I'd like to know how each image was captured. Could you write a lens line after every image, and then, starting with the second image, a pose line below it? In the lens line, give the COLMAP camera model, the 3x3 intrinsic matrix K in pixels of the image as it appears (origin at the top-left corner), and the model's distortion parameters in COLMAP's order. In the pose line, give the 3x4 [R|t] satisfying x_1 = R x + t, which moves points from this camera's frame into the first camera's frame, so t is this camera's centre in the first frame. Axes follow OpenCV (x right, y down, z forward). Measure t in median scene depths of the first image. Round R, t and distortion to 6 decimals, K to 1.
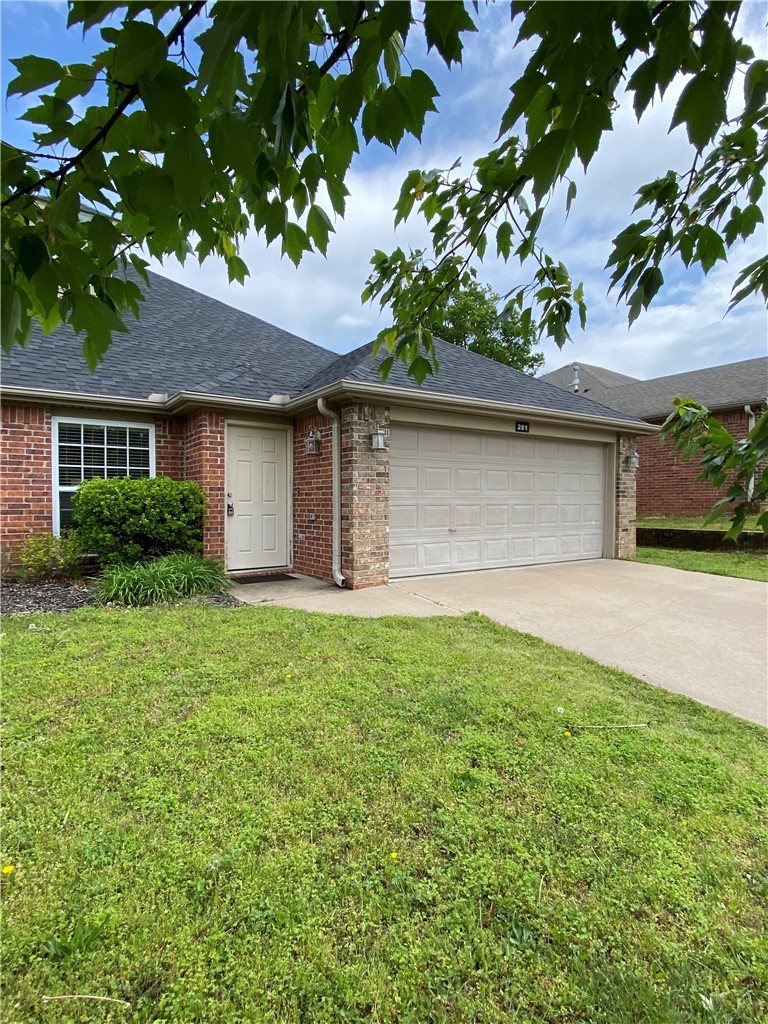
lens RADIAL K [[519.1, 0, 386.1], [0, 519.1, 516.3], [0, 0, 1]] dist [0.004626, 0.000159]
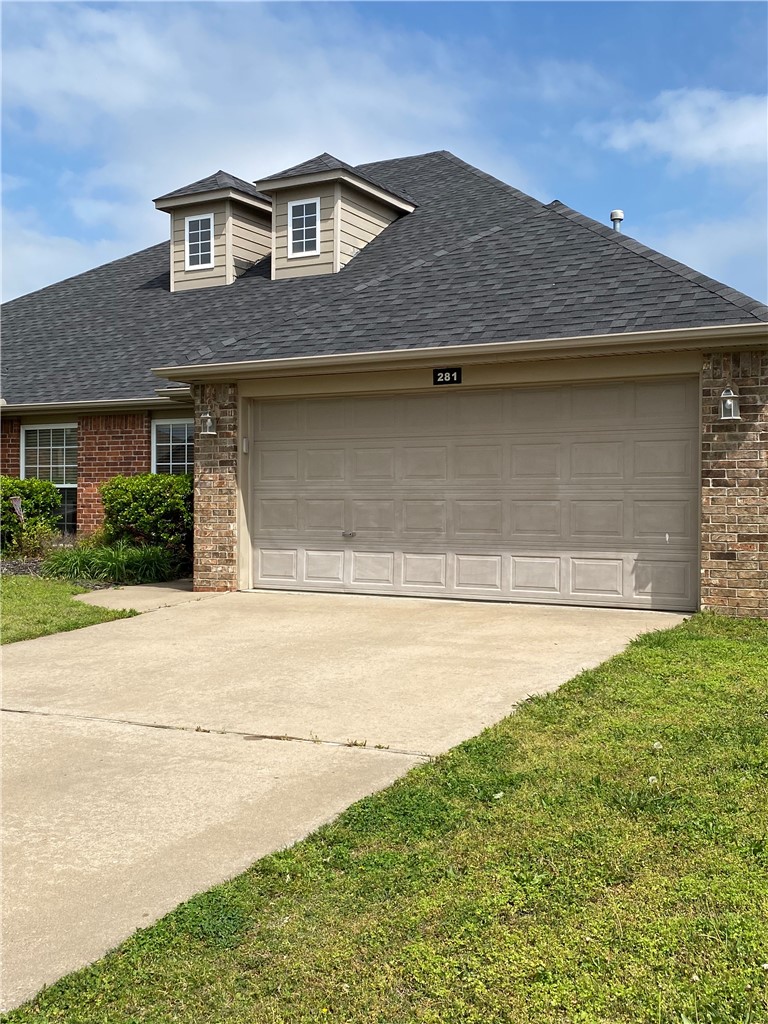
lens RADIAL K [[1084.3, 0, 385.2], [0, 1084.3, 509.2], [0, 0, 1]] dist [0.006909, 0.000000]
pose [[0.465832, 0.002930, -0.884869, 1.463064], [-0.034056, 0.999313, -0.014619, 0.011784], [0.884218, 0.036945, 0.465611, 0.341812]]
